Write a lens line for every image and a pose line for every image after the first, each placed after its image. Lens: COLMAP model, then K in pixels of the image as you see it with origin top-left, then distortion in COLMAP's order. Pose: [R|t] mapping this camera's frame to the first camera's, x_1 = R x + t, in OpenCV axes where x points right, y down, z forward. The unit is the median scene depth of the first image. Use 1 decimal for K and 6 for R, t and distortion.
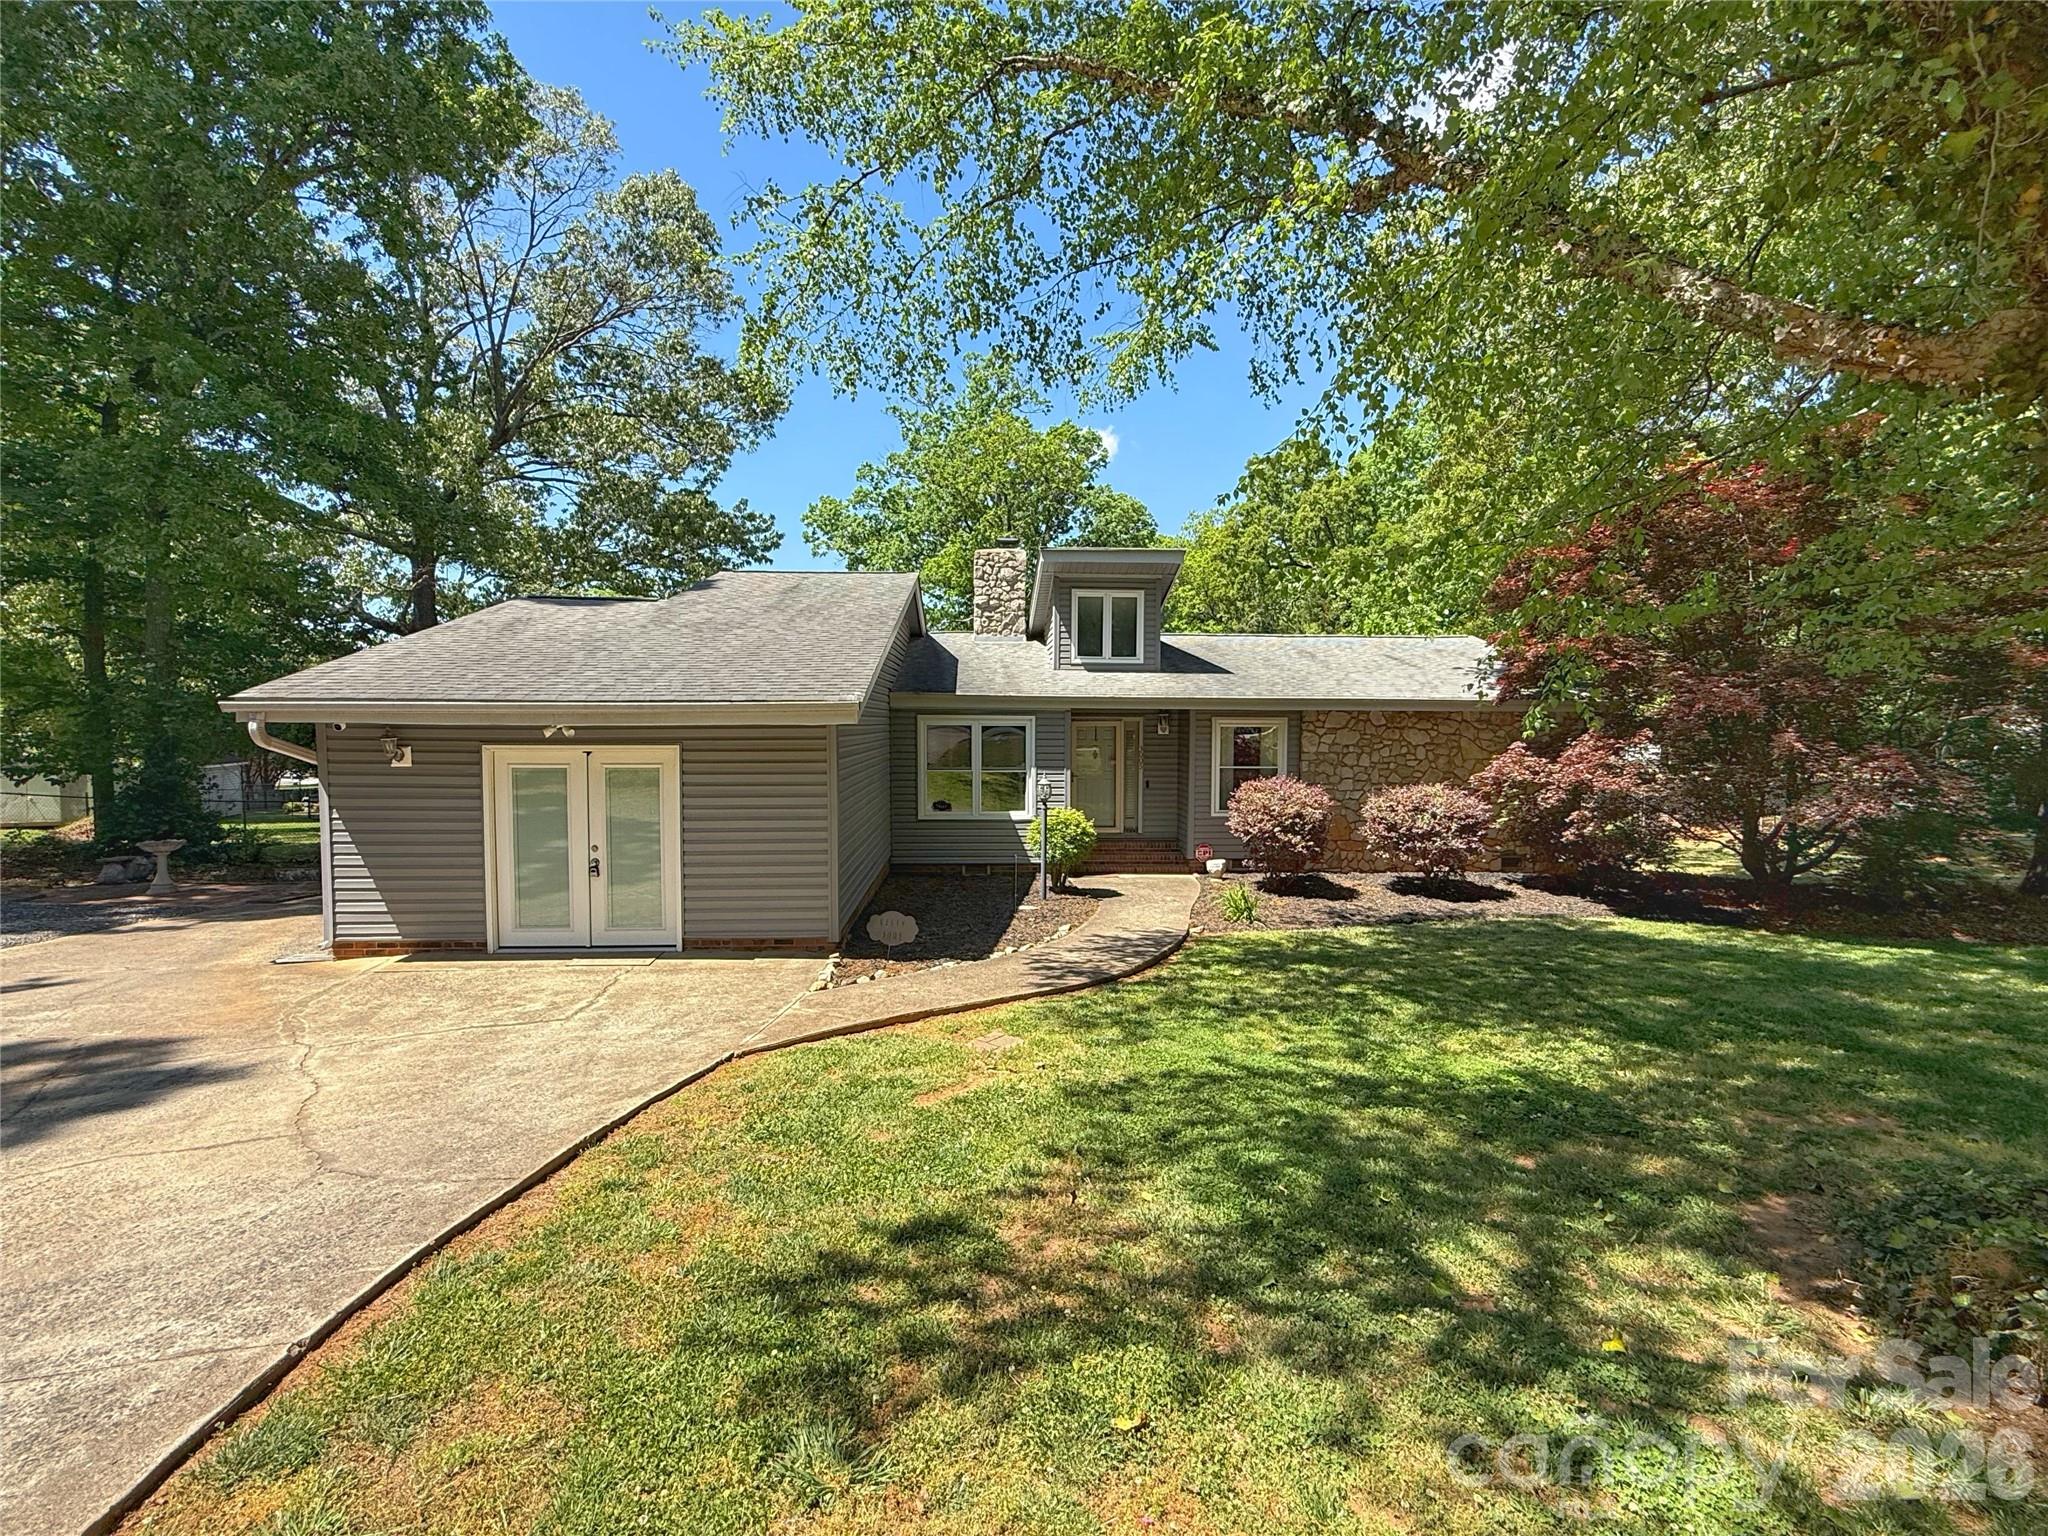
lens RADIAL K [[936.3, 0, 1022.9], [0, 936.3, 763.0], [0, 0, 1]] dist [0.000569, -0.000086]
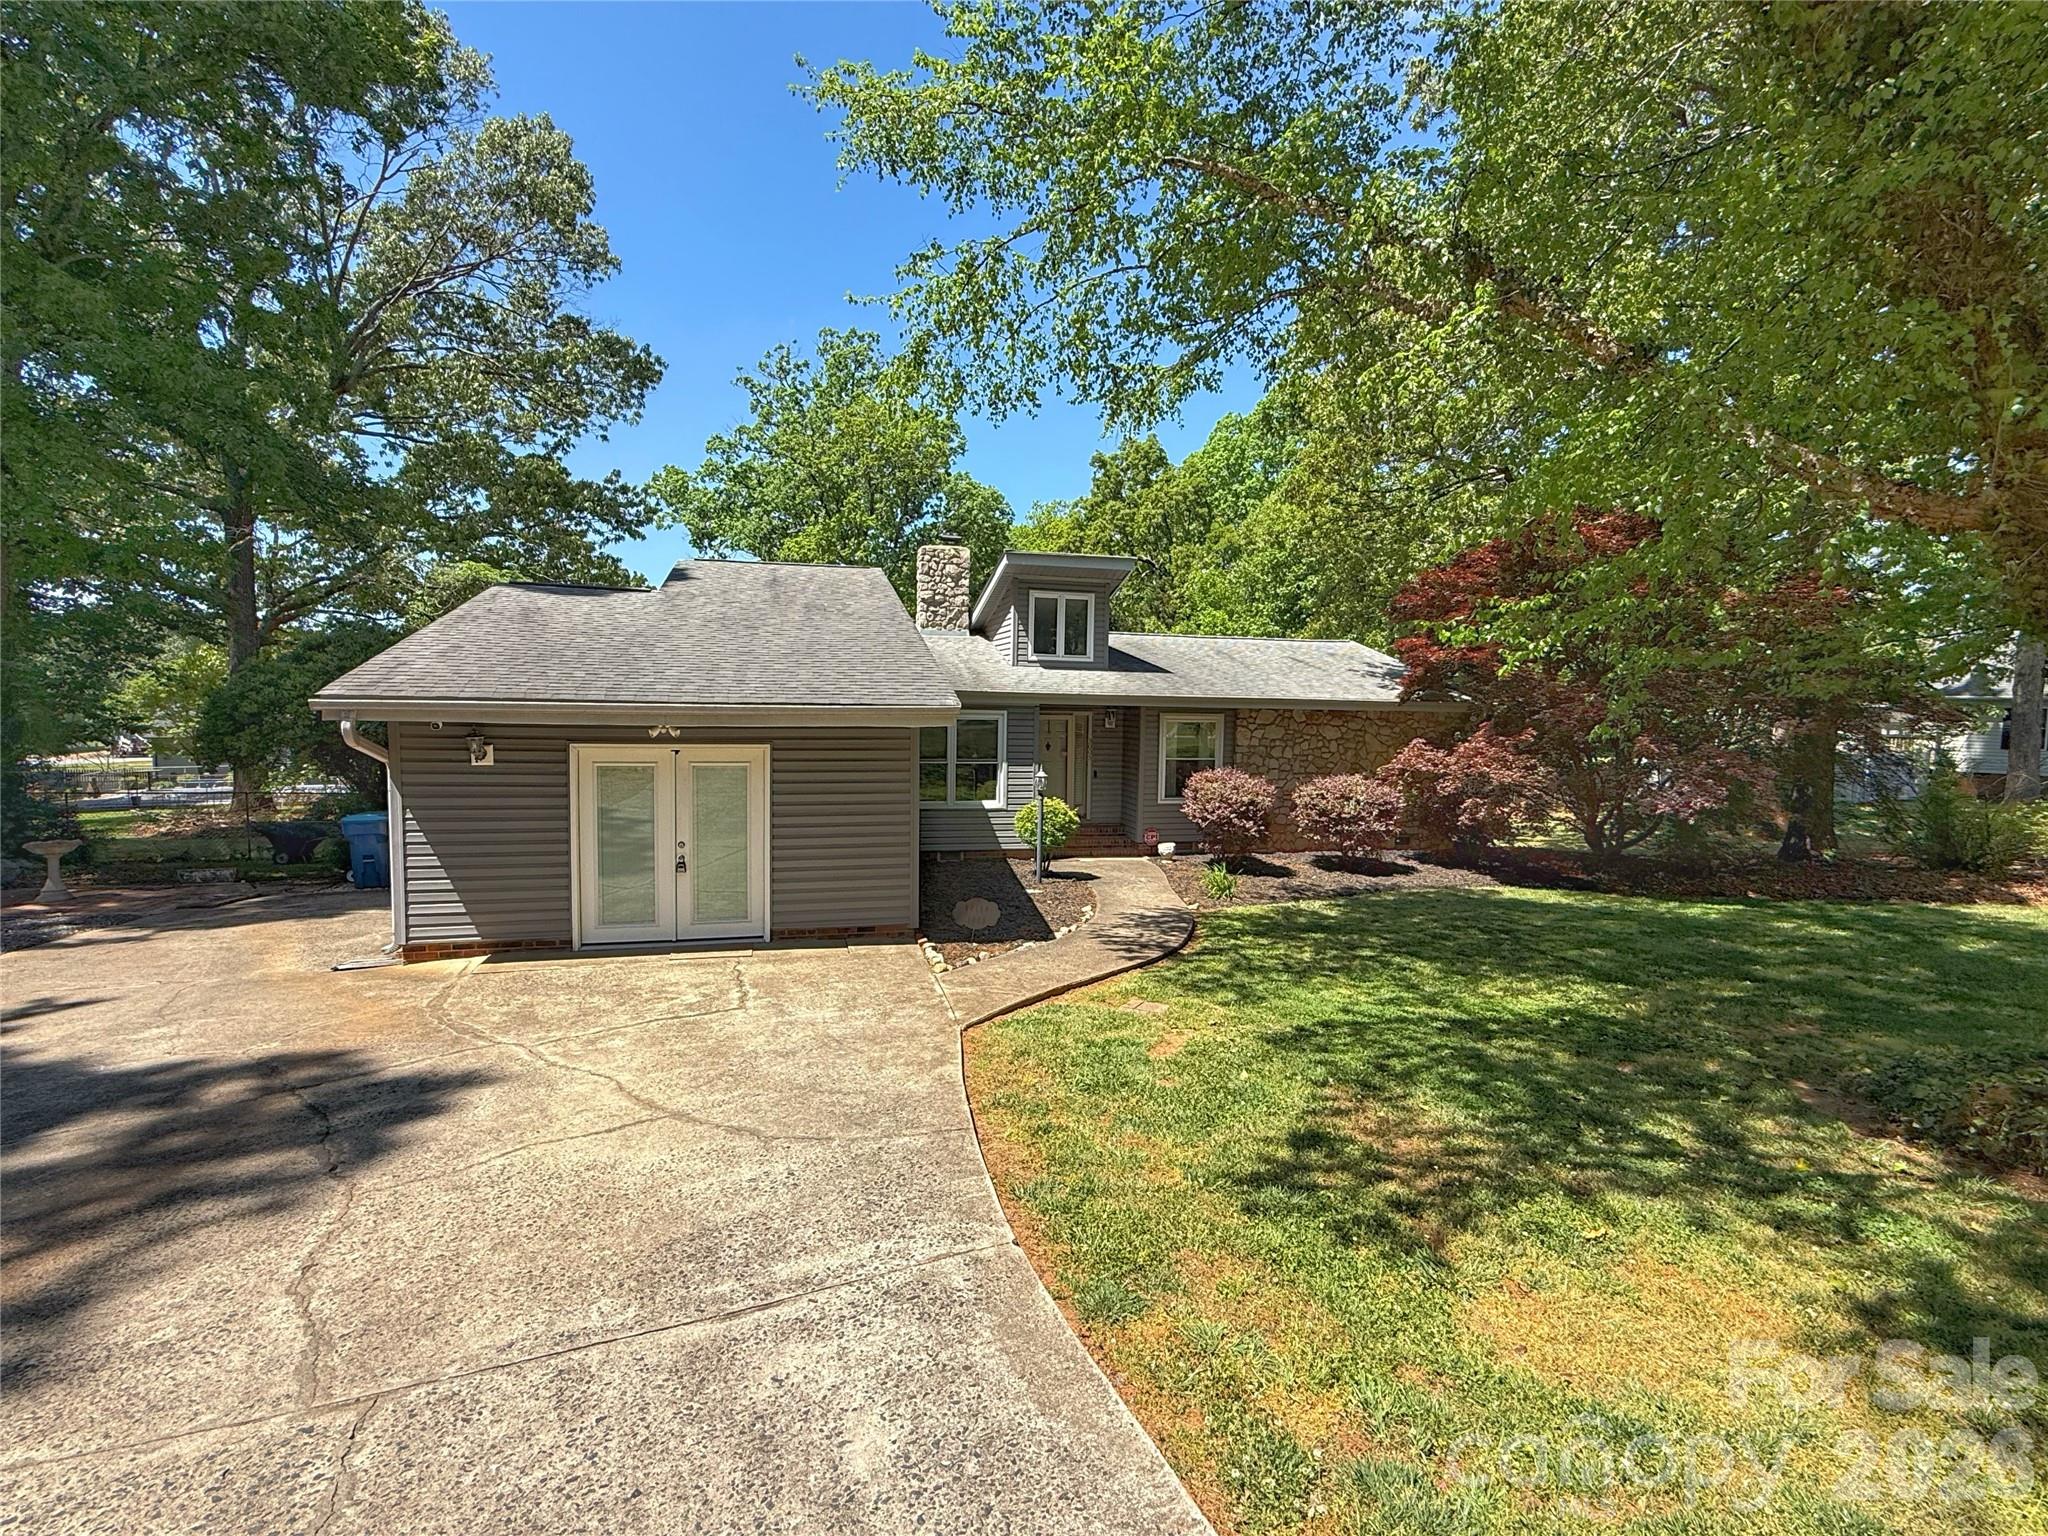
lens RADIAL K [[936.3, 0, 1022.9], [0, 936.3, 763.0], [0, 0, 1]] dist [0.000569, -0.000086]
pose [[0.980267, 0.000550, 0.197678, -0.197215], [-0.004562, 0.999793, 0.019844, -0.013396], [-0.197626, -0.020354, 0.980066, -0.049334]]
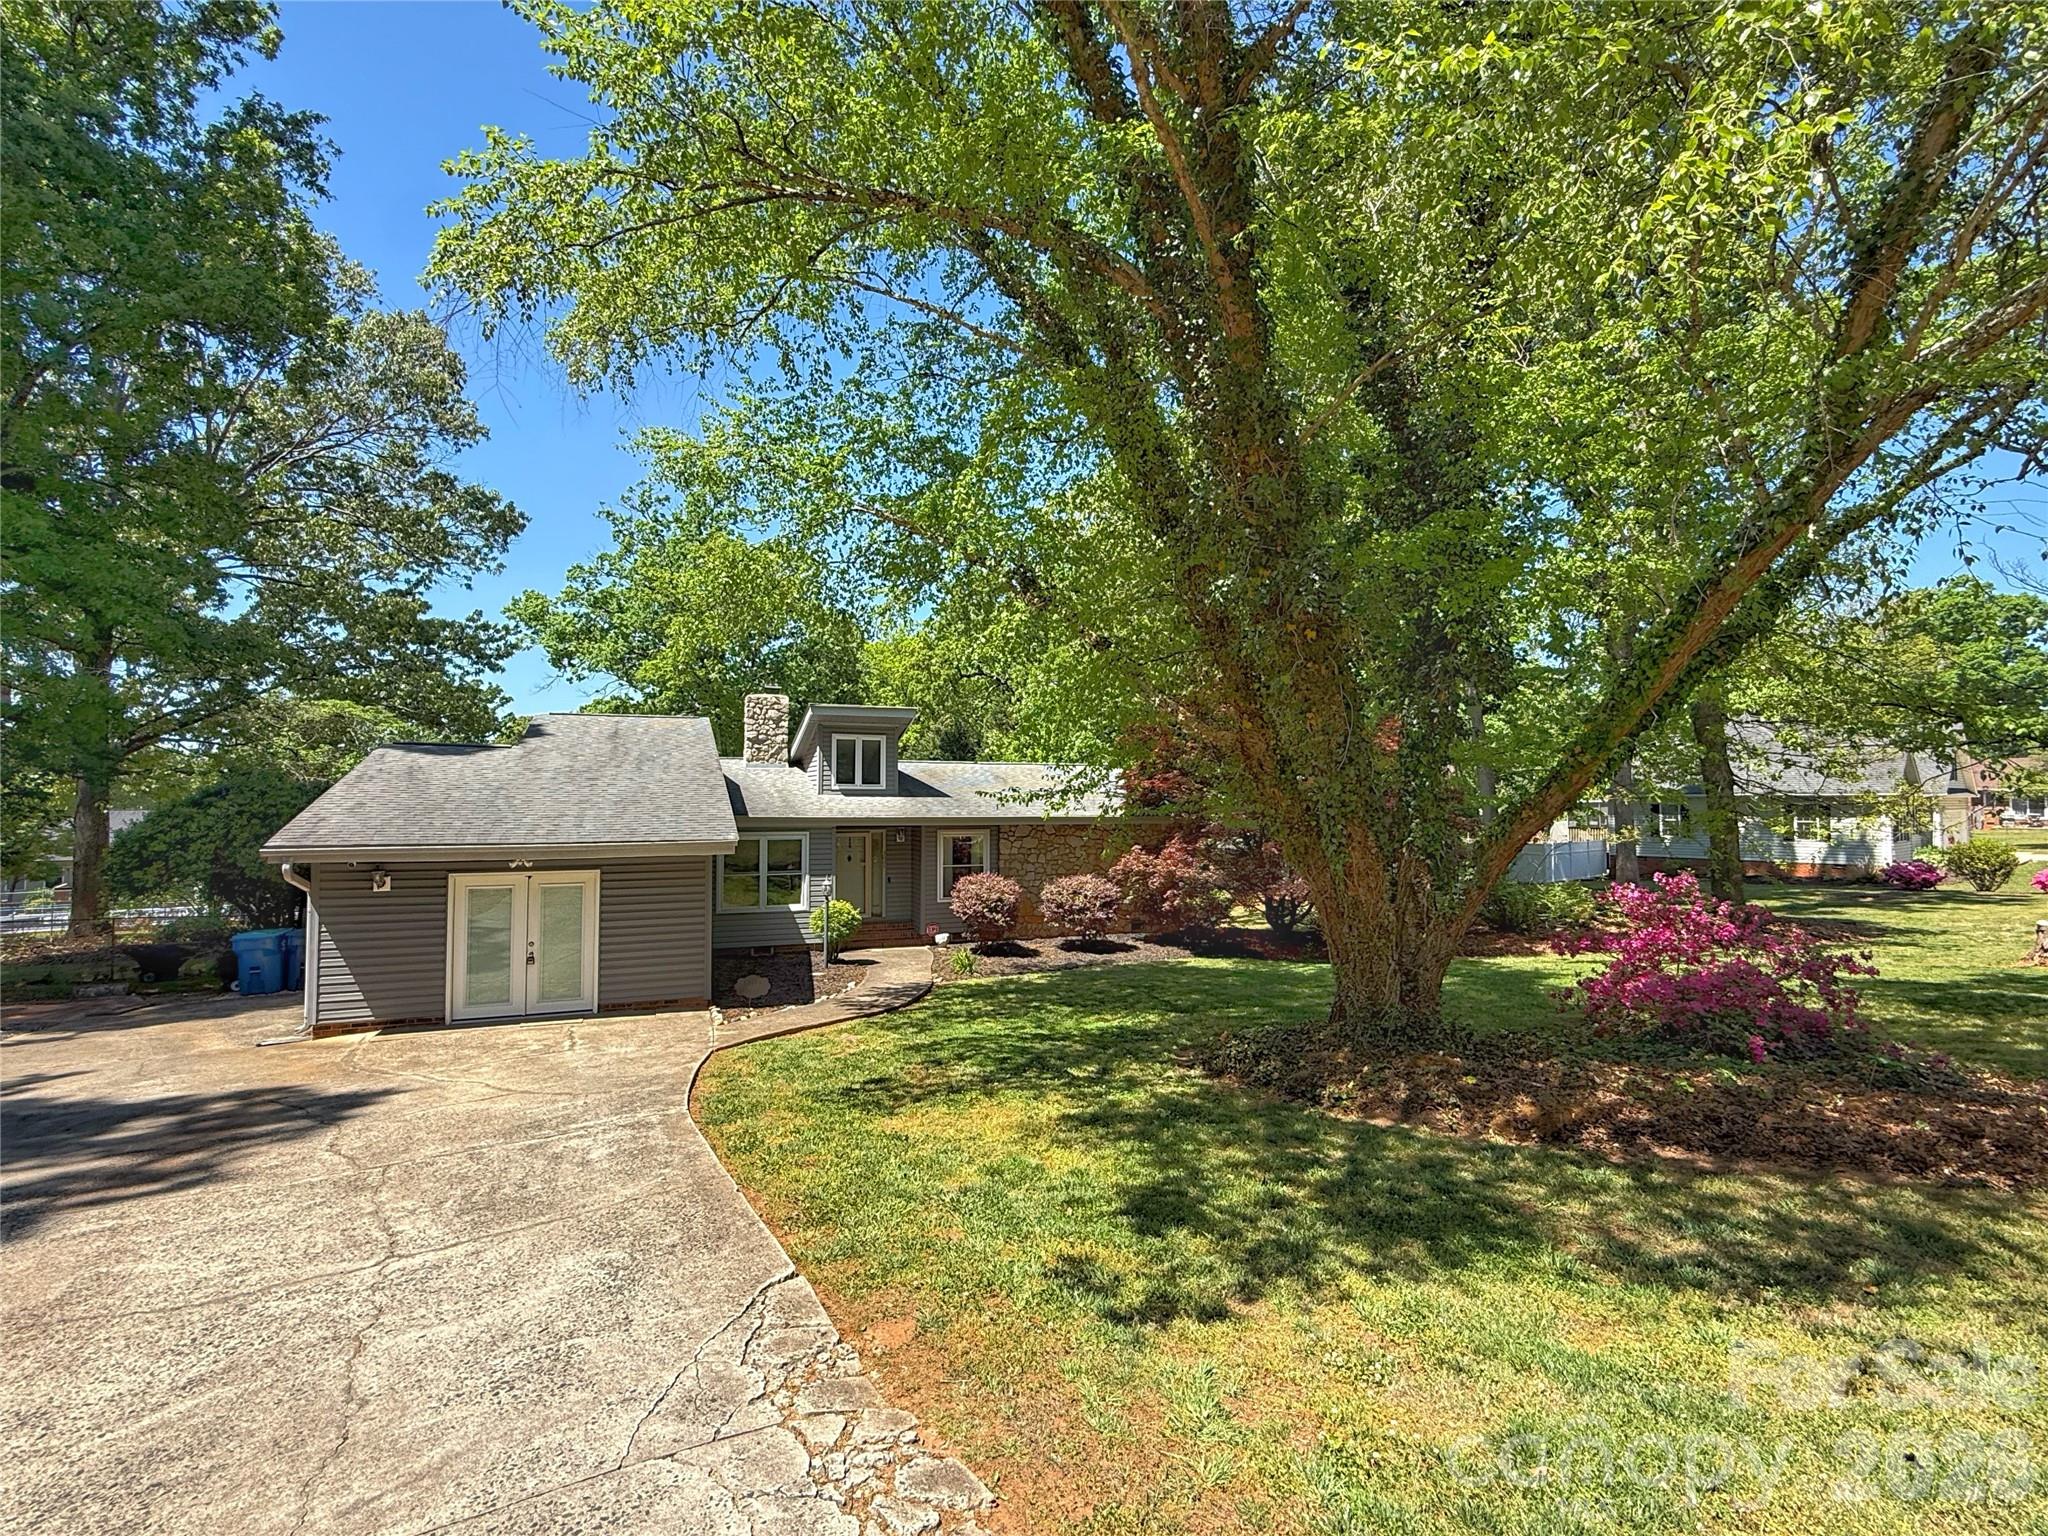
lens RADIAL K [[936.3, 0, 1022.9], [0, 936.3, 763.0], [0, 0, 1]] dist [0.000569, -0.000086]
pose [[0.946504, 0.009678, 0.322548, -0.142724], [0.018576, 0.996259, -0.084403, -0.032499], [-0.322158, 0.085879, 0.942783, -0.401665]]
